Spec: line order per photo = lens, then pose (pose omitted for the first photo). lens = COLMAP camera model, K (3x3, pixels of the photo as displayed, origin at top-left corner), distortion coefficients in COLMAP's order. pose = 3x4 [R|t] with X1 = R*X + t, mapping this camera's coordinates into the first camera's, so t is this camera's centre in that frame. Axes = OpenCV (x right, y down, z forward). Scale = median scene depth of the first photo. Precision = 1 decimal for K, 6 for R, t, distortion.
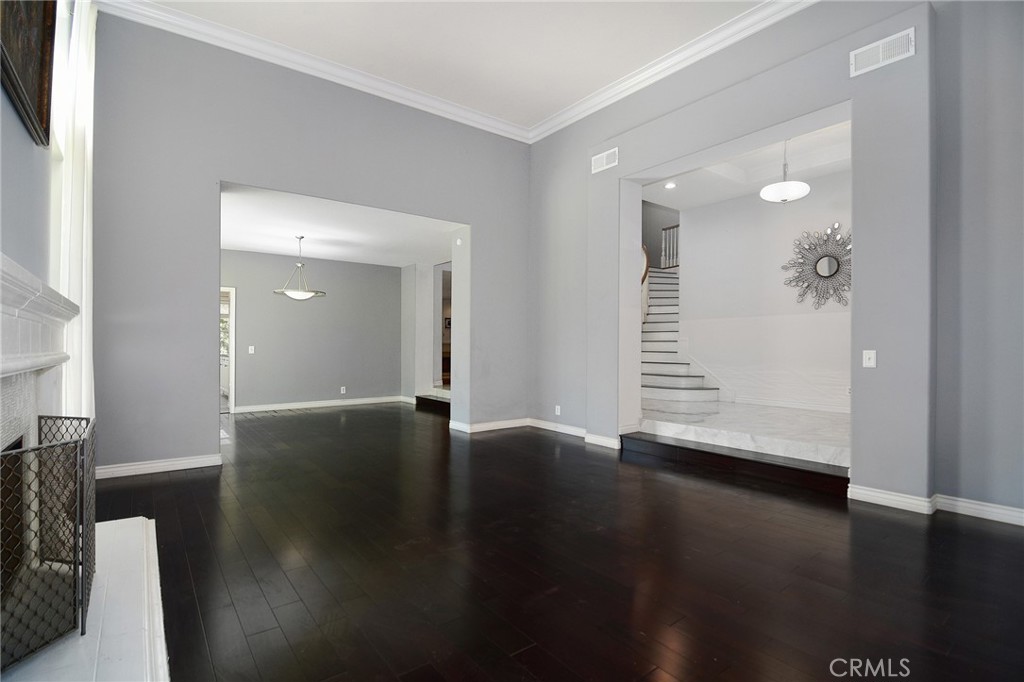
lens RADIAL K [[495.7, 0, 511.8], [0, 495.7, 342.4], [0, 0, 1]] dist [-0.010177, -0.002829]
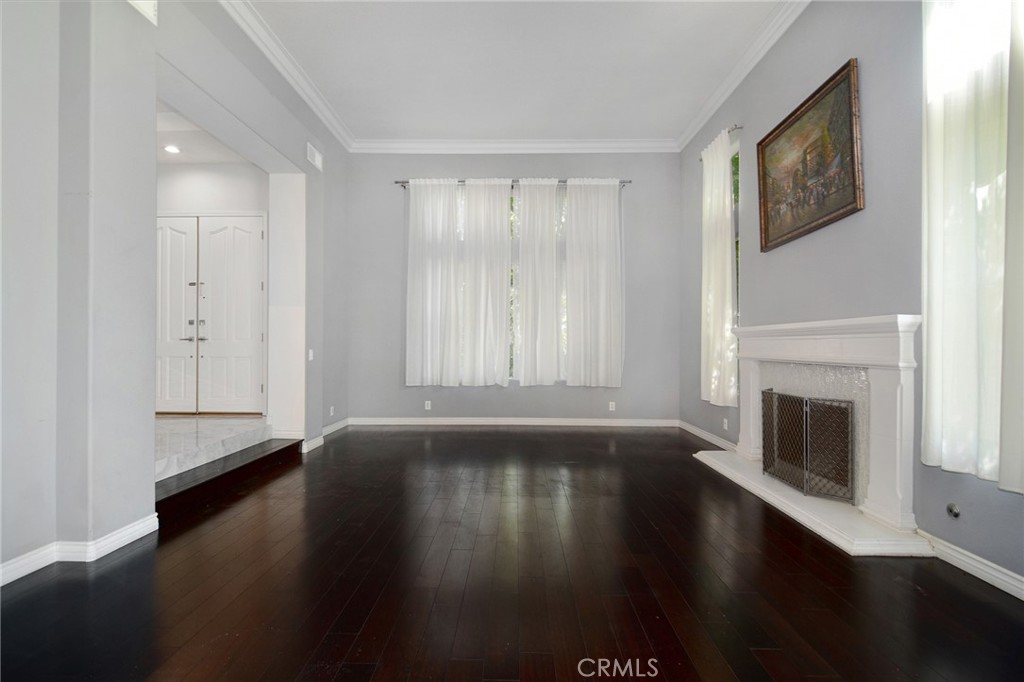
lens RADIAL K [[495.7, 0, 512.3], [0, 495.7, 344.9], [0, 0, 1]] dist [-0.010177, -0.002829]
pose [[-0.780382, 0.002059, 0.625300, -0.479170], [-0.005394, 0.999935, -0.010025, 0.010816], [-0.625280, -0.011196, -0.780320, 1.260915]]
